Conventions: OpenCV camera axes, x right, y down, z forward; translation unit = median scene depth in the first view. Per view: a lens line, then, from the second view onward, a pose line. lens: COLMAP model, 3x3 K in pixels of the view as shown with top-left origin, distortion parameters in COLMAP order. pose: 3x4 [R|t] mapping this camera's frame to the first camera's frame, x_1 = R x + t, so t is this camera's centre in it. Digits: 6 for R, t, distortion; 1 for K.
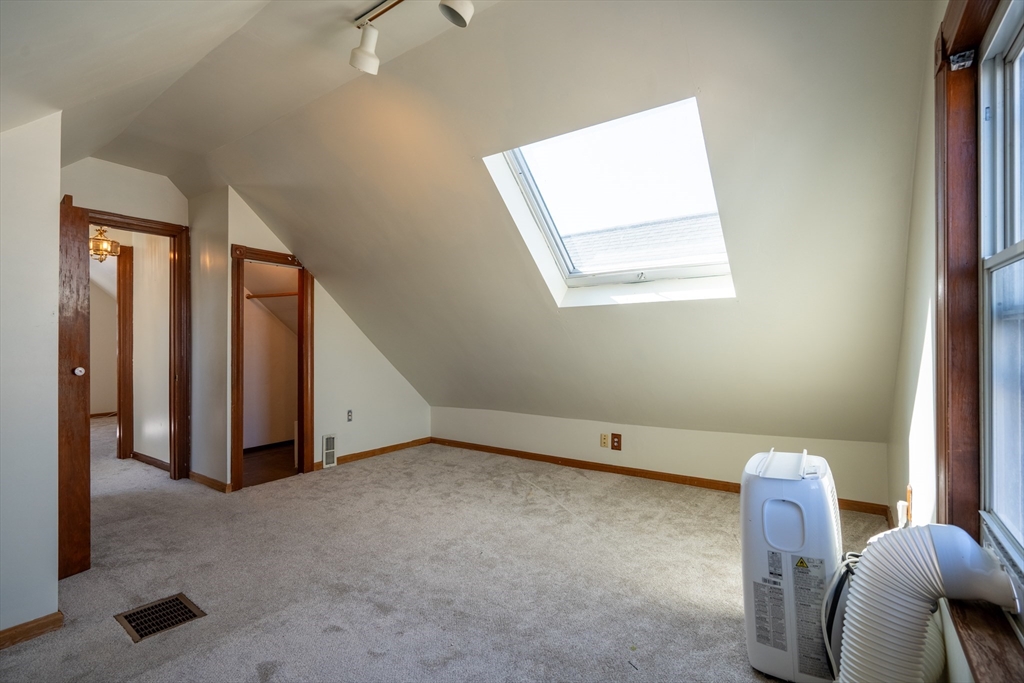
lens RADIAL K [[467.4, 0, 515.8], [0, 467.4, 343.2], [0, 0, 1]] dist [-0.002044, -0.000497]
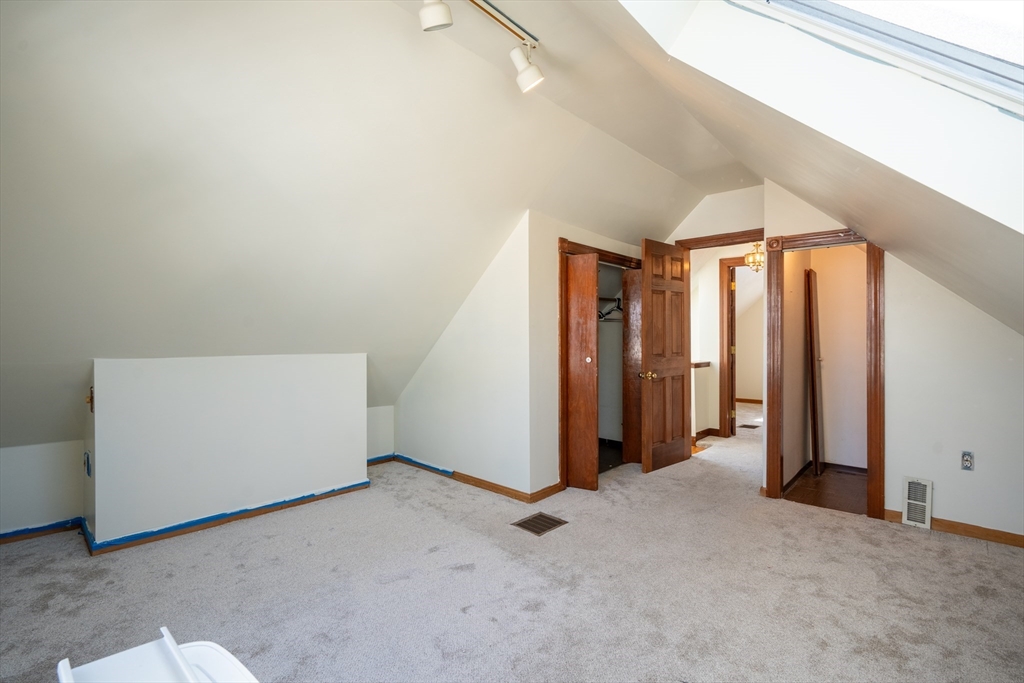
lens RADIAL K [[467.4, 0, 515.3], [0, 467.4, 337.2], [0, 0, 1]] dist [-0.002044, -0.000497]
pose [[-0.123610, -0.002930, -0.992327, 0.386587], [-0.001884, 0.999995, -0.002718, -0.005266], [0.992329, 0.001533, -0.123614, 0.579496]]
